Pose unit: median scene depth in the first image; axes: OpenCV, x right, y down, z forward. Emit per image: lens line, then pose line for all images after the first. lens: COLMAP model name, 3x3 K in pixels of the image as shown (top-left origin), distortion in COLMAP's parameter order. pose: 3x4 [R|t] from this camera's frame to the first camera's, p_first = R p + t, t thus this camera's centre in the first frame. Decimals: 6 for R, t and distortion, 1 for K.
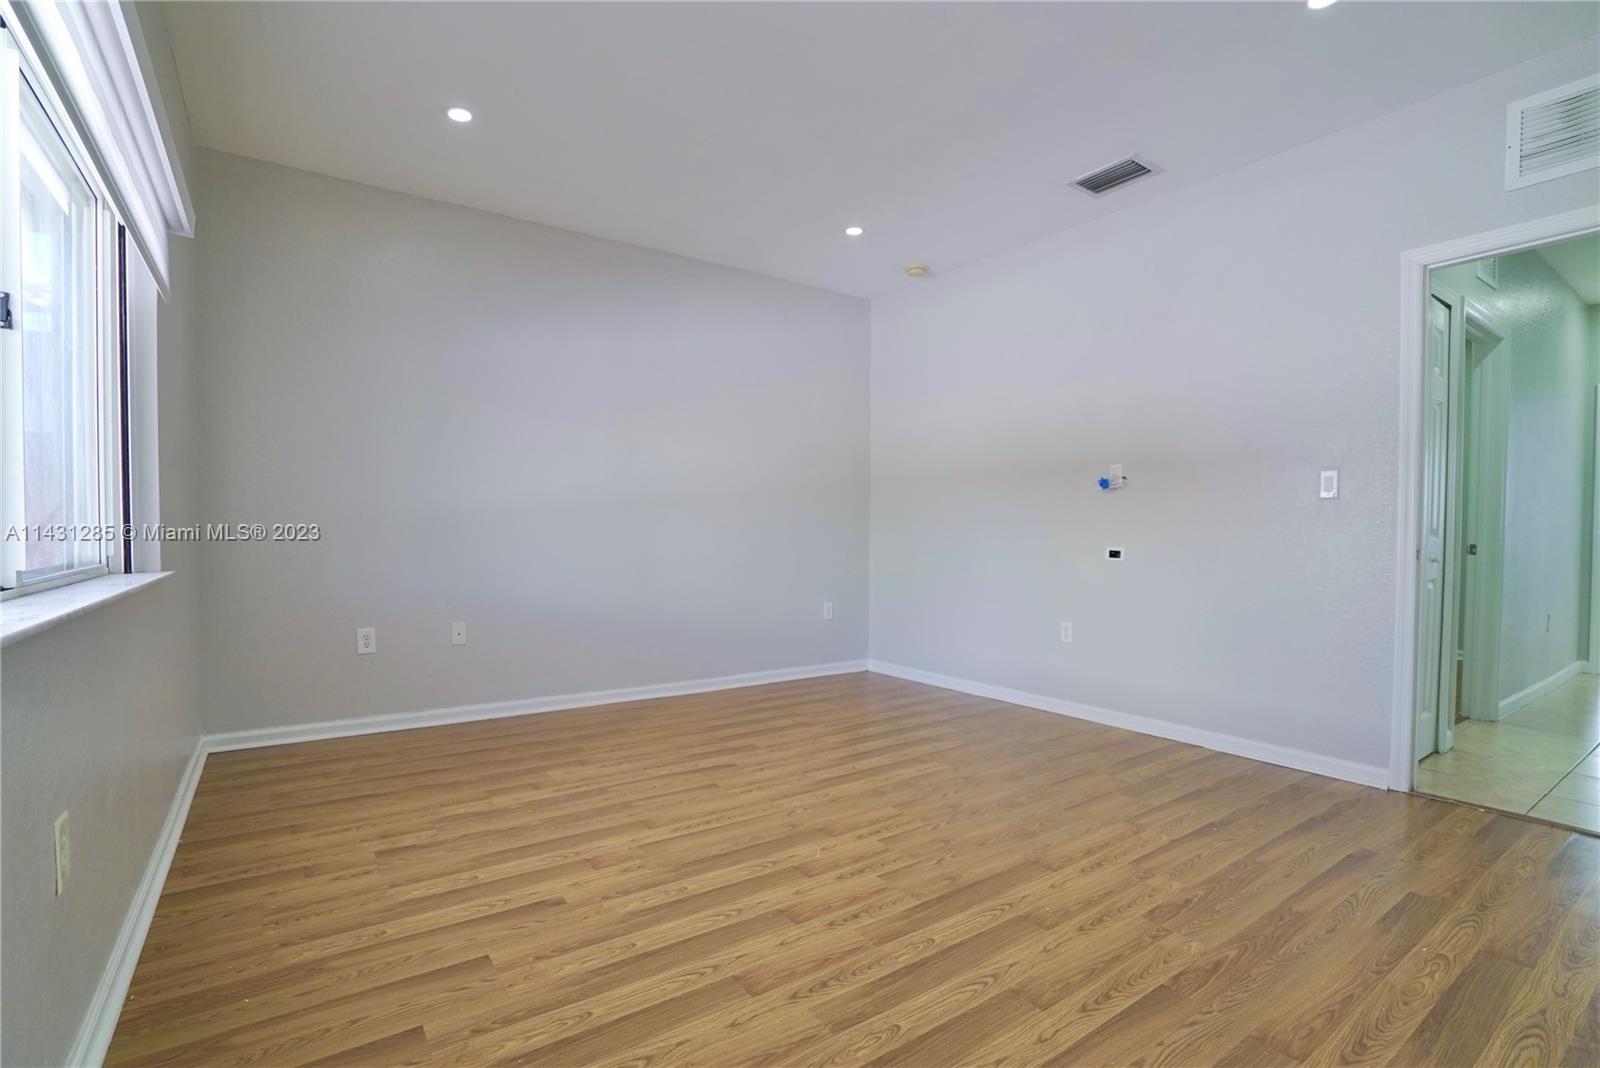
lens RADIAL K [[739.8, 0, 791.0], [0, 739.8, 549.1], [0, 0, 1]] dist [-0.057751, 0.018950]
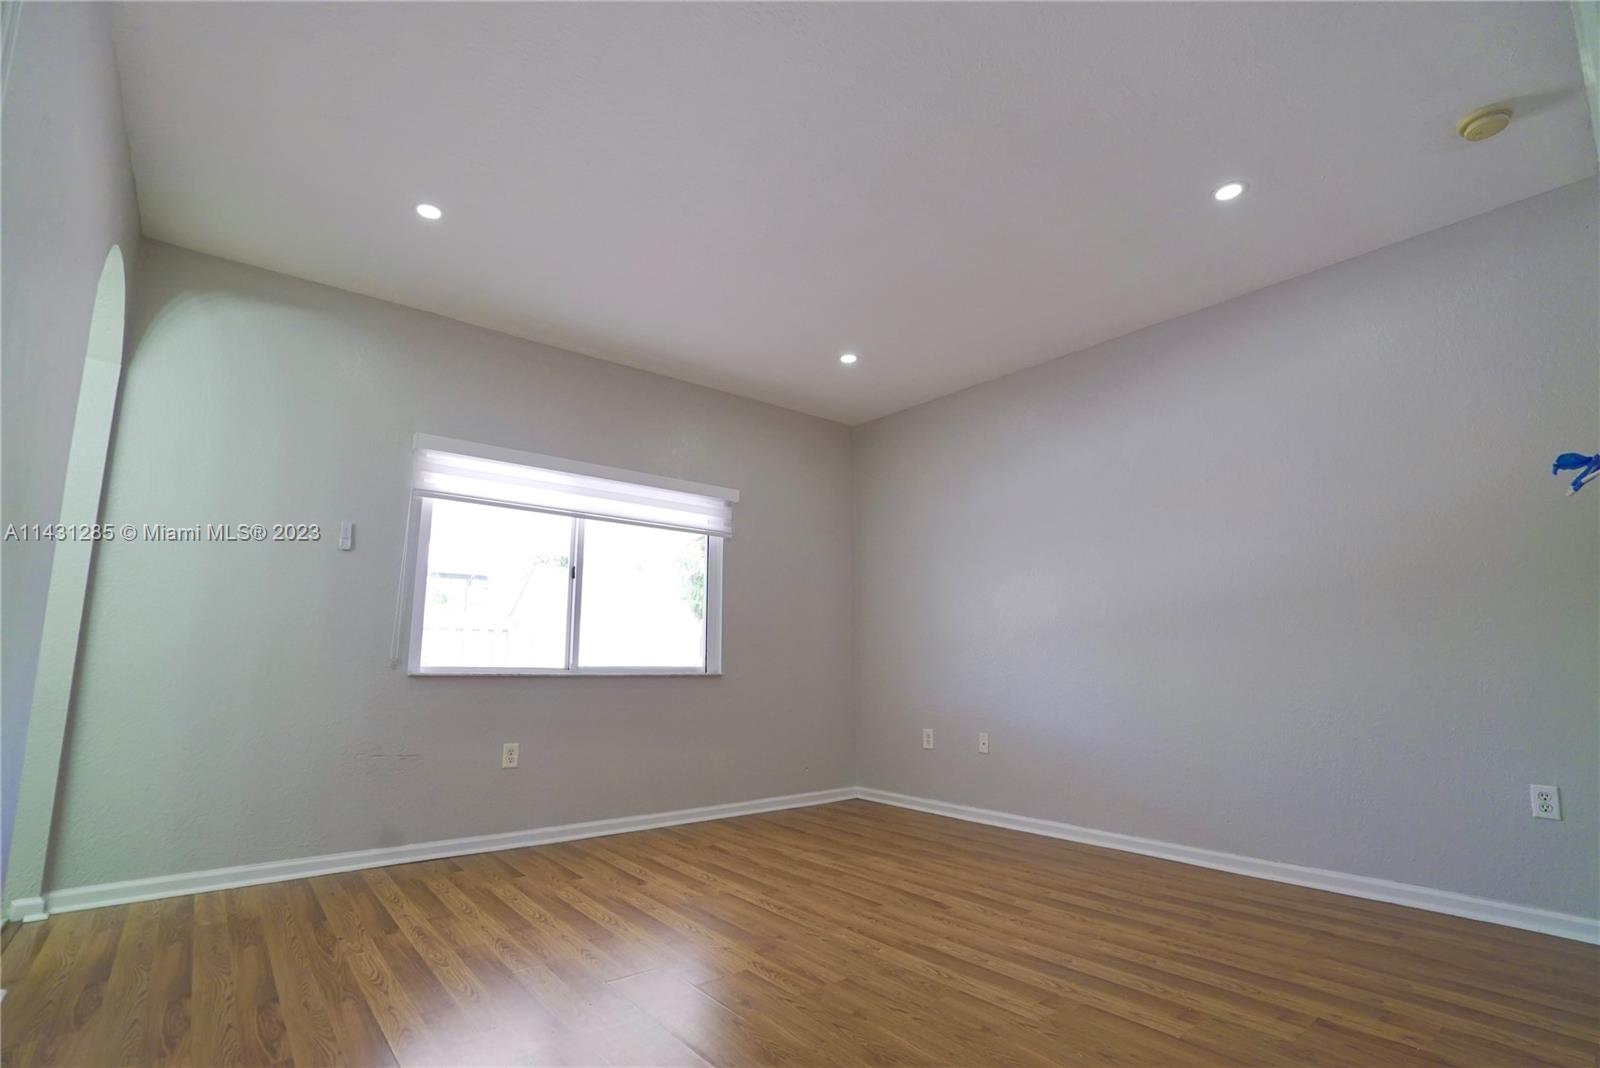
lens RADIAL K [[739.8, 0, 791.0], [0, 739.8, 549.1], [0, 0, 1]] dist [-0.057751, 0.018950]
pose [[0.070978, -0.161441, -0.984327, 0.937641], [-0.028432, 0.986087, -0.163780, 0.017590], [0.997073, 0.039611, 0.065401, 0.820306]]
